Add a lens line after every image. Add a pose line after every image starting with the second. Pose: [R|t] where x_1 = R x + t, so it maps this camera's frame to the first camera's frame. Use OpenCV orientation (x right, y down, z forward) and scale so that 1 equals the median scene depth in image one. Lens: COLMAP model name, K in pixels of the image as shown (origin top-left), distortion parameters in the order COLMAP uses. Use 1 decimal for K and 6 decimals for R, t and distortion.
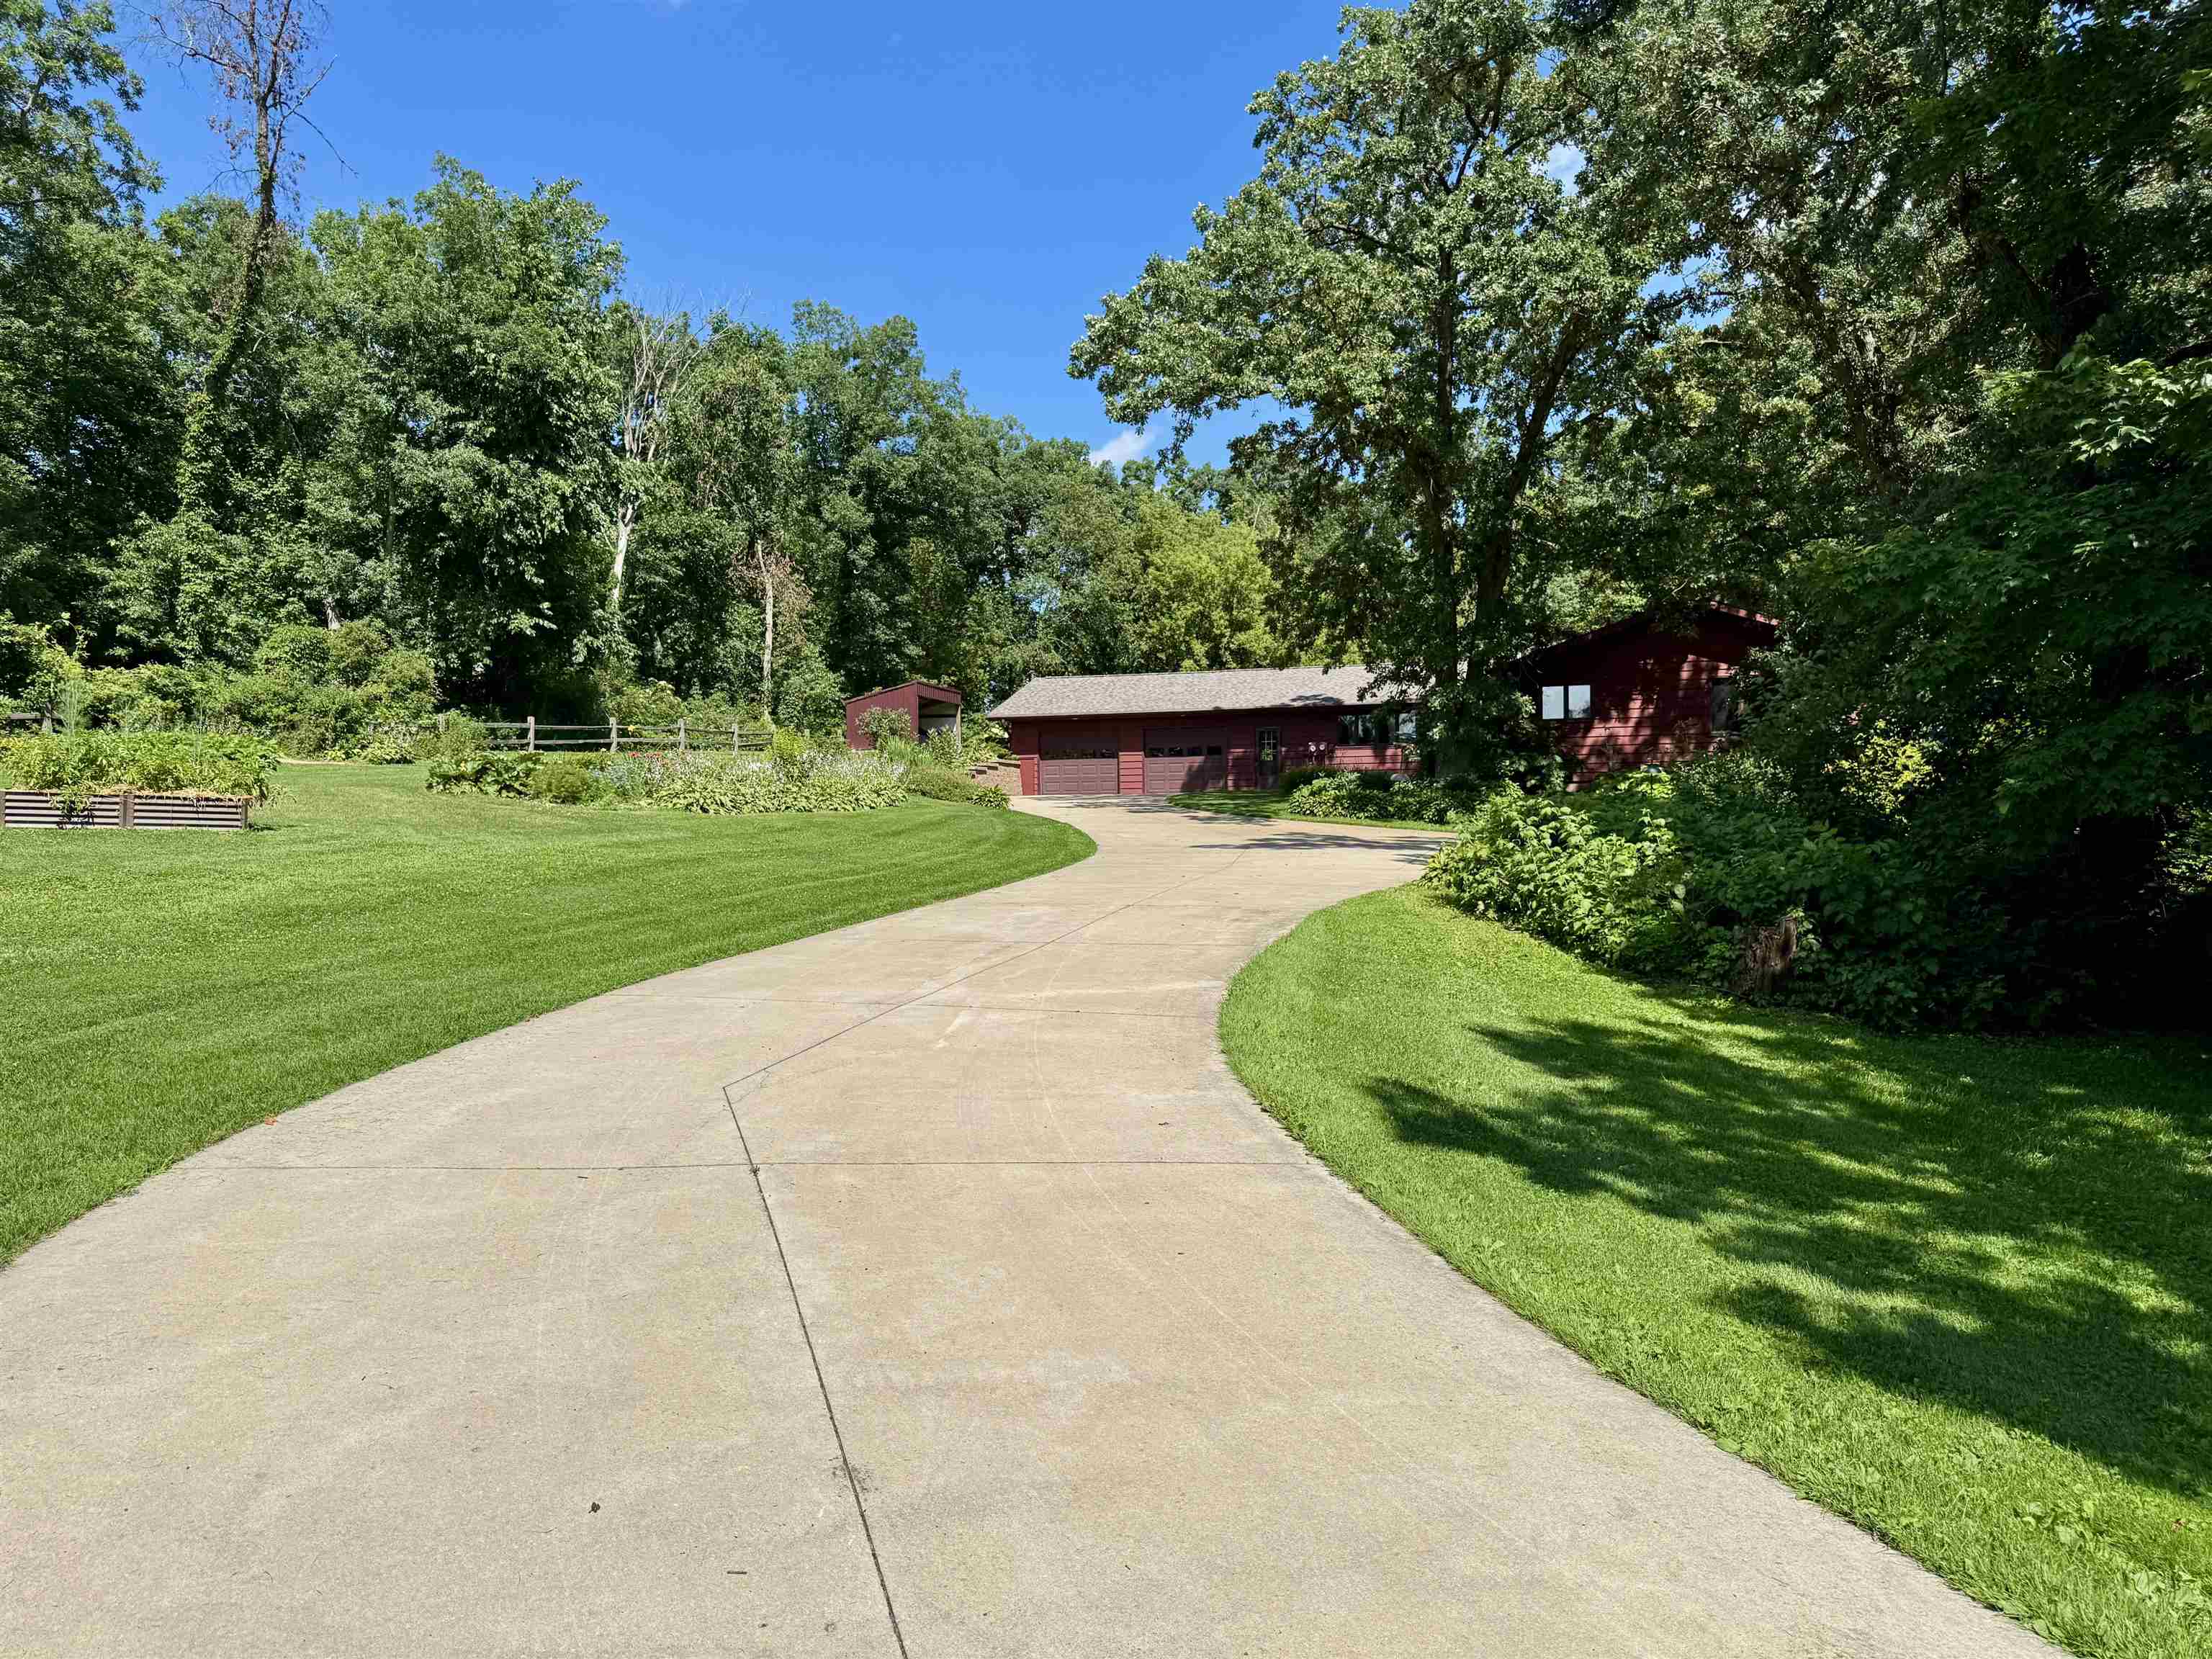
lens RADIAL K [[1553.4, 0, 1108.6], [0, 1553.4, 826.5], [0, 0, 1]] dist [-0.007370, -0.000896]
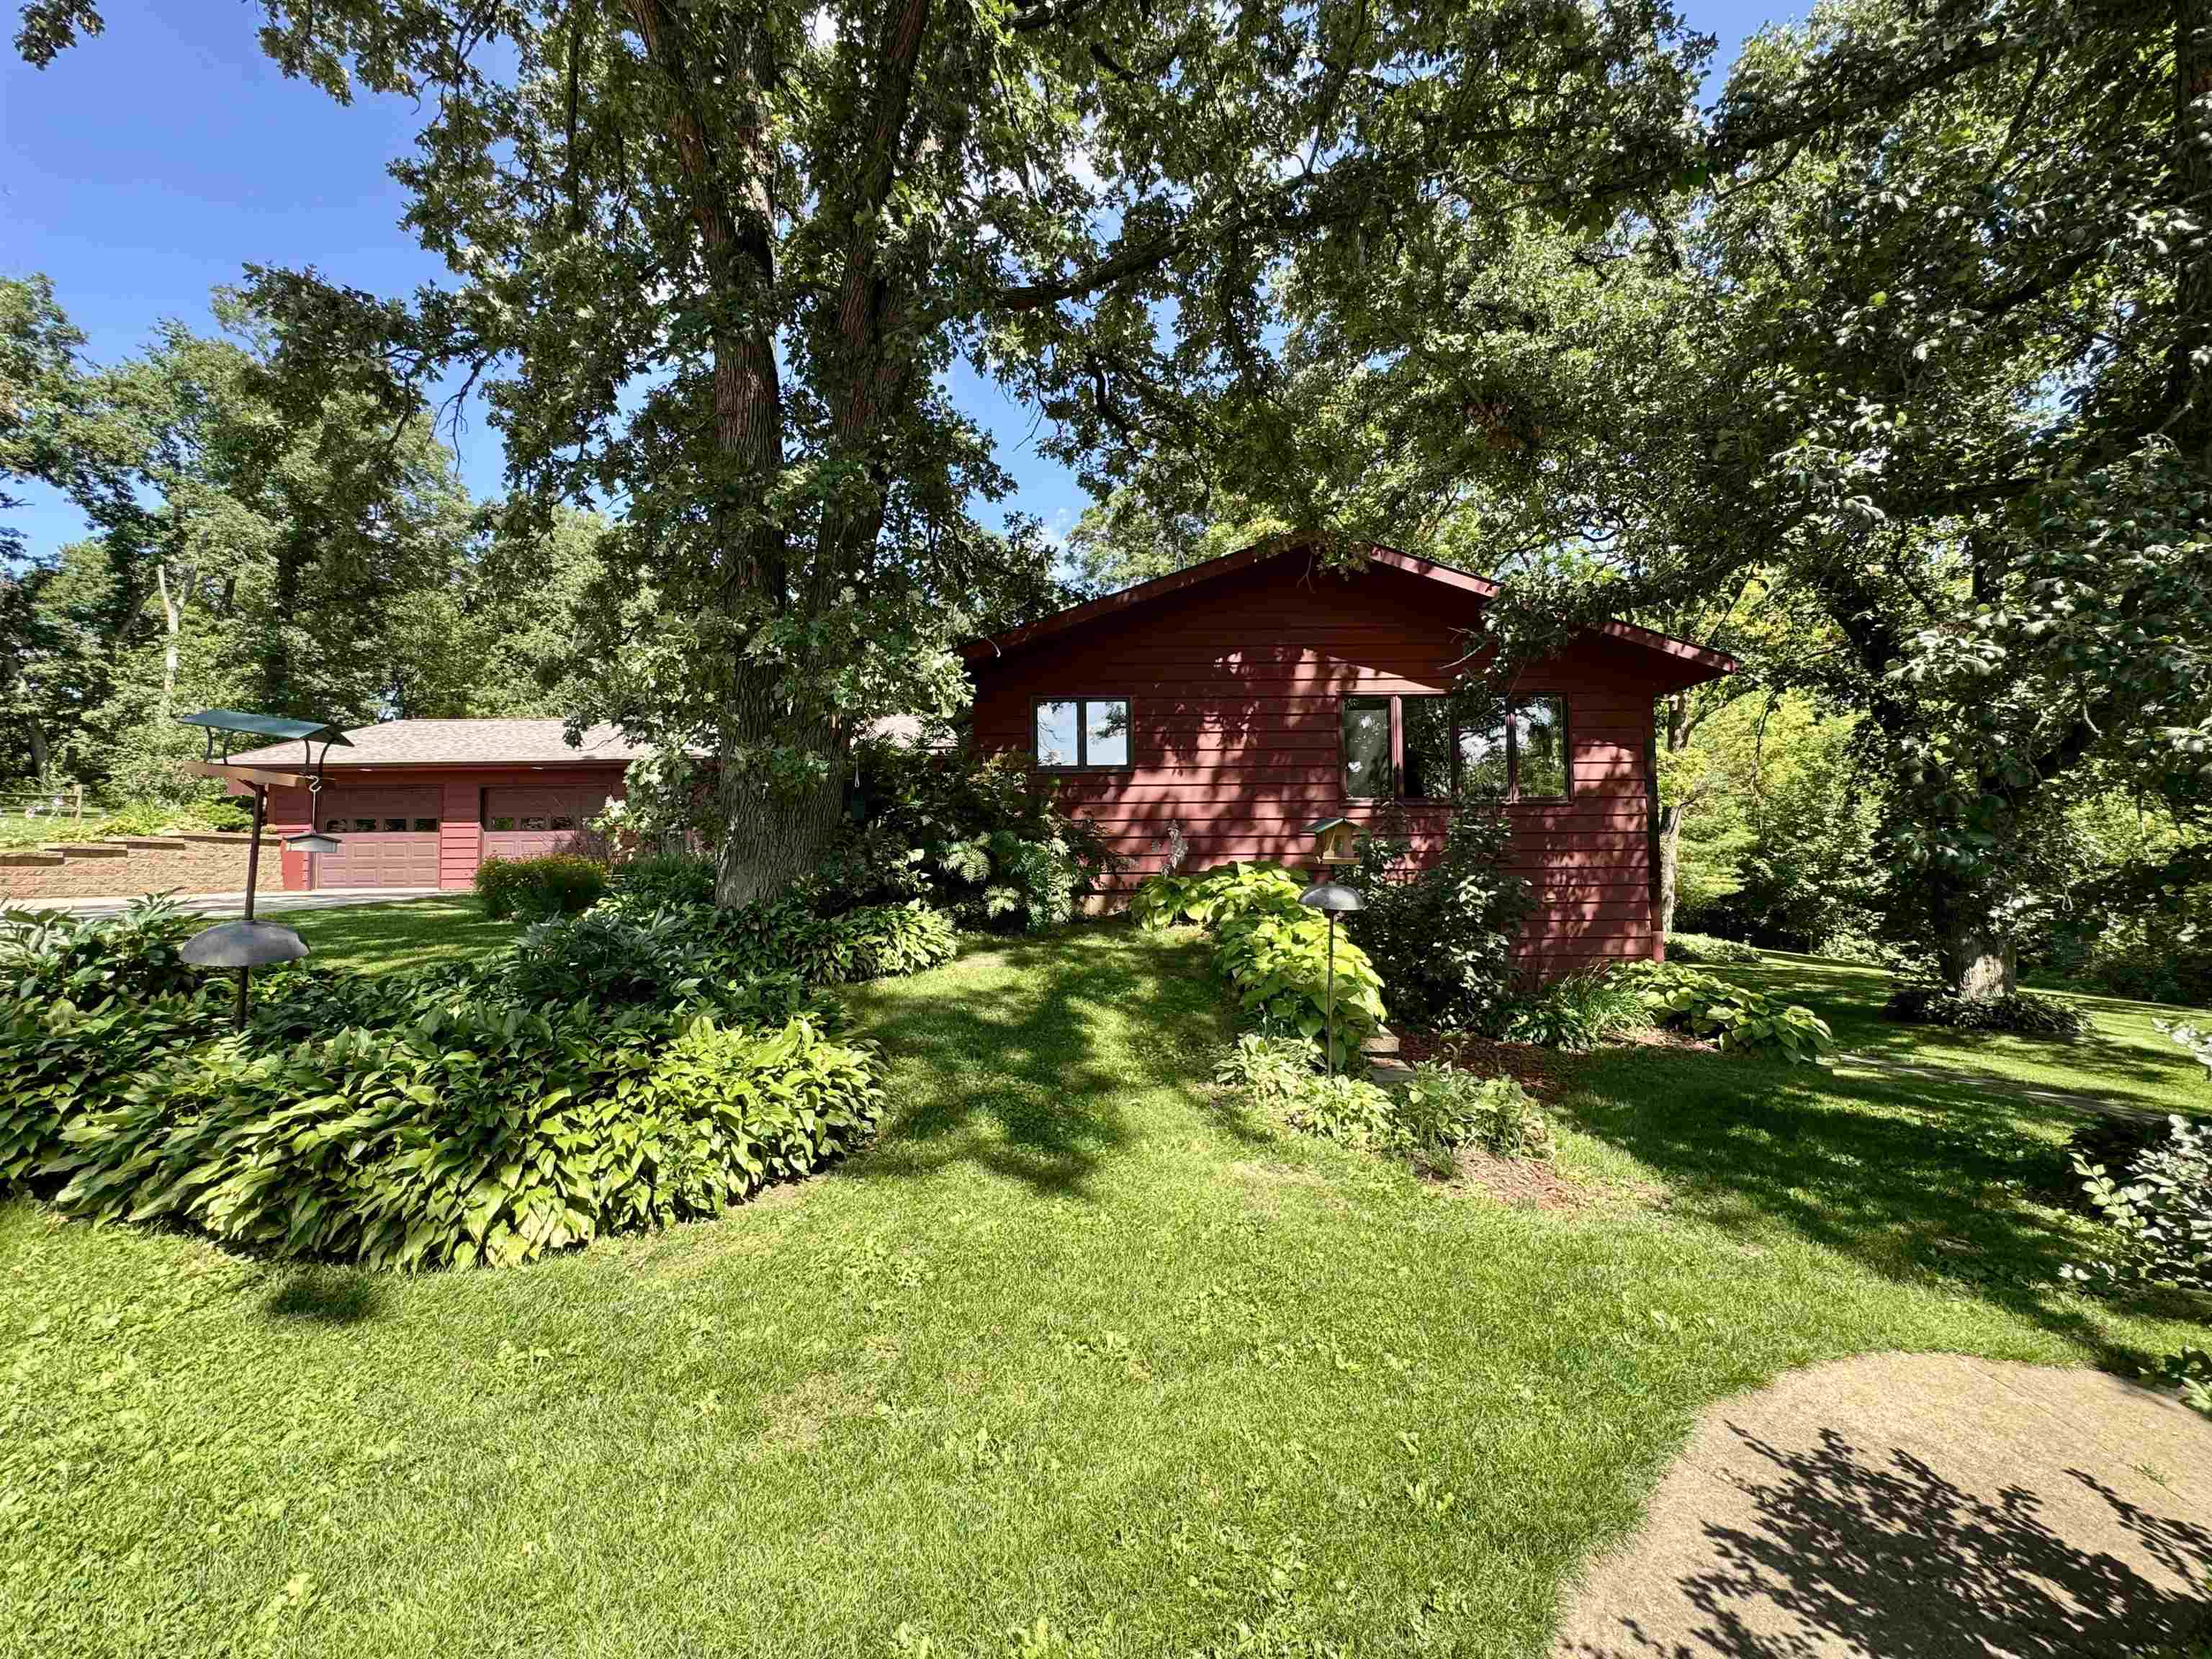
lens RADIAL K [[886.9, 0, 1103.0], [0, 886.9, 830.8], [0, 0, 1]] dist [0.001557, 0.000005]
pose [[0.961230, 0.011569, 0.275504, 0.224546], [0.001061, 0.998957, -0.045649, -0.034869], [-0.275744, 0.044172, 0.960216, 0.729782]]
